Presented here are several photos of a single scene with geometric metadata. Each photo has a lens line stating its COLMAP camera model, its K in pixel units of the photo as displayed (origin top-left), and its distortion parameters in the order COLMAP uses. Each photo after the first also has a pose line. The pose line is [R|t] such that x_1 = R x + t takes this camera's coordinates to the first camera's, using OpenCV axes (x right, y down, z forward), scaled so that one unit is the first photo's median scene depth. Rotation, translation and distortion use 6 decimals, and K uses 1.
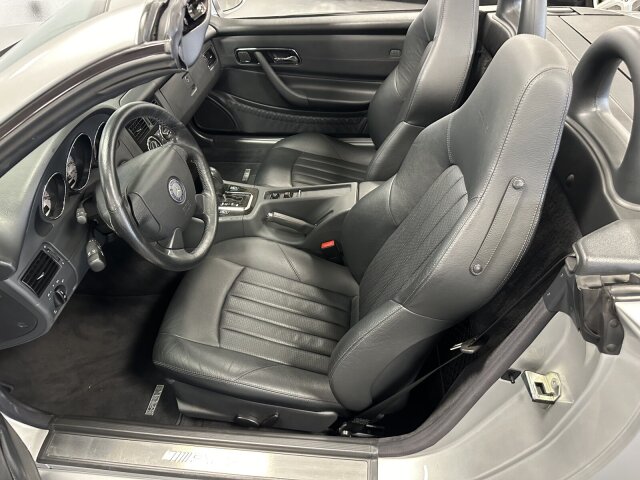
lens RADIAL K [[470.5, 0, 325.1], [0, 470.5, 241.1], [0, 0, 1]] dist [0.070795, -0.021646]
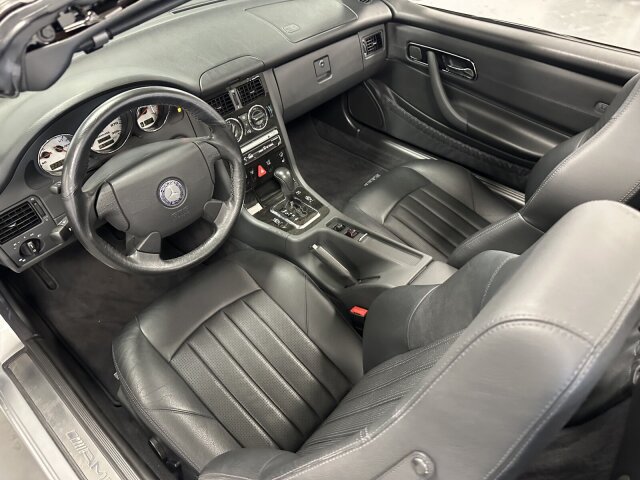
lens RADIAL K [[470.5, 0, 317.3], [0, 470.5, 237.7], [0, 0, 1]] dist [0.070795, -0.021646]
pose [[0.797557, 0.437564, -0.415260, 0.191055], [-0.403348, 0.898684, 0.172273, -0.180383], [0.448567, 0.030096, 0.893242, 0.199201]]
